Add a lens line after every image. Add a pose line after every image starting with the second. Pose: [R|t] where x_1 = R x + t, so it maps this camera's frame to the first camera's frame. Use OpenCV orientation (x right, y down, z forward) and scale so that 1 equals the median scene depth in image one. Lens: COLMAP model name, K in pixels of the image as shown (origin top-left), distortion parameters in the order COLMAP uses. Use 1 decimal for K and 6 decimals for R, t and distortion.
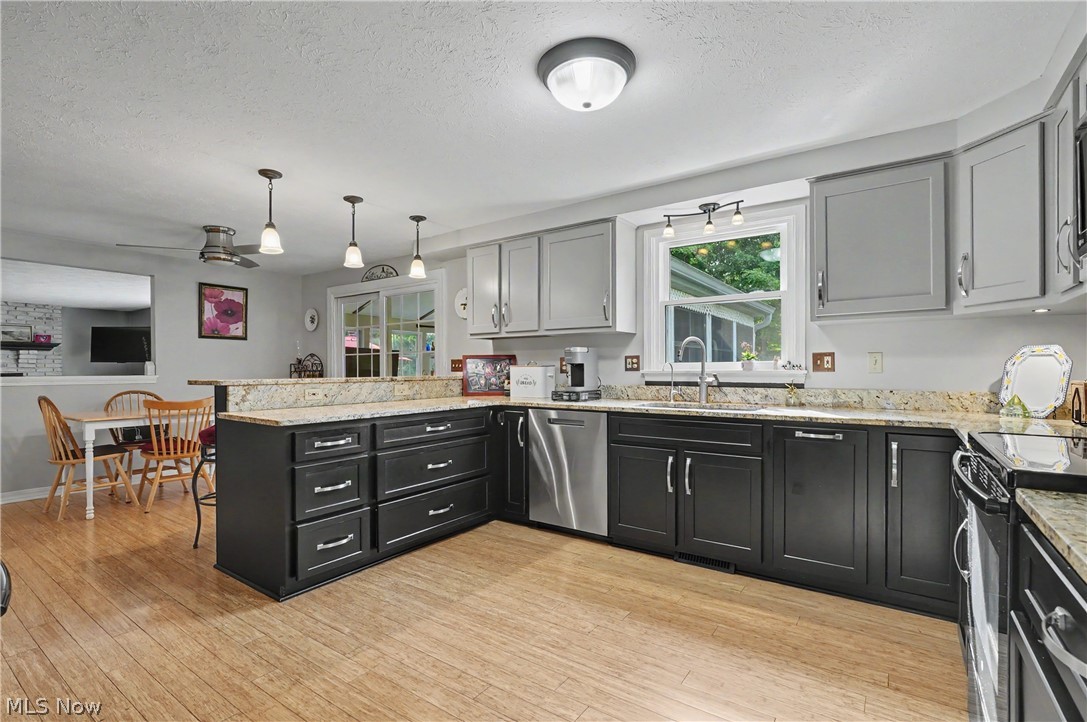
lens RADIAL K [[507.4, 0, 545.4], [0, 507.4, 371.2], [0, 0, 1]] dist [-0.003938, -0.000334]
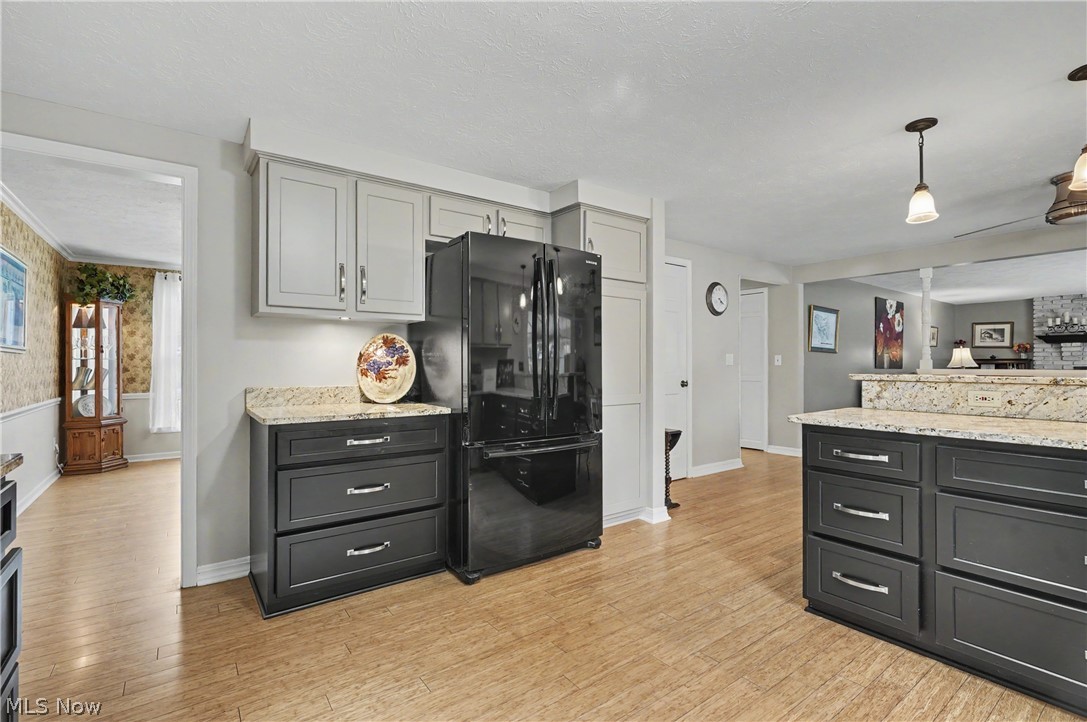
lens RADIAL K [[499.9, 0, 542.2], [0, 499.9, 365.7], [0, 0, 1]] dist [-0.007469, 0.000202]
pose [[-0.322572, 0.006009, -0.946526, 0.448643], [-0.001635, 0.999975, 0.006905, -0.004793], [0.946544, 0.003775, -0.322554, 0.733080]]
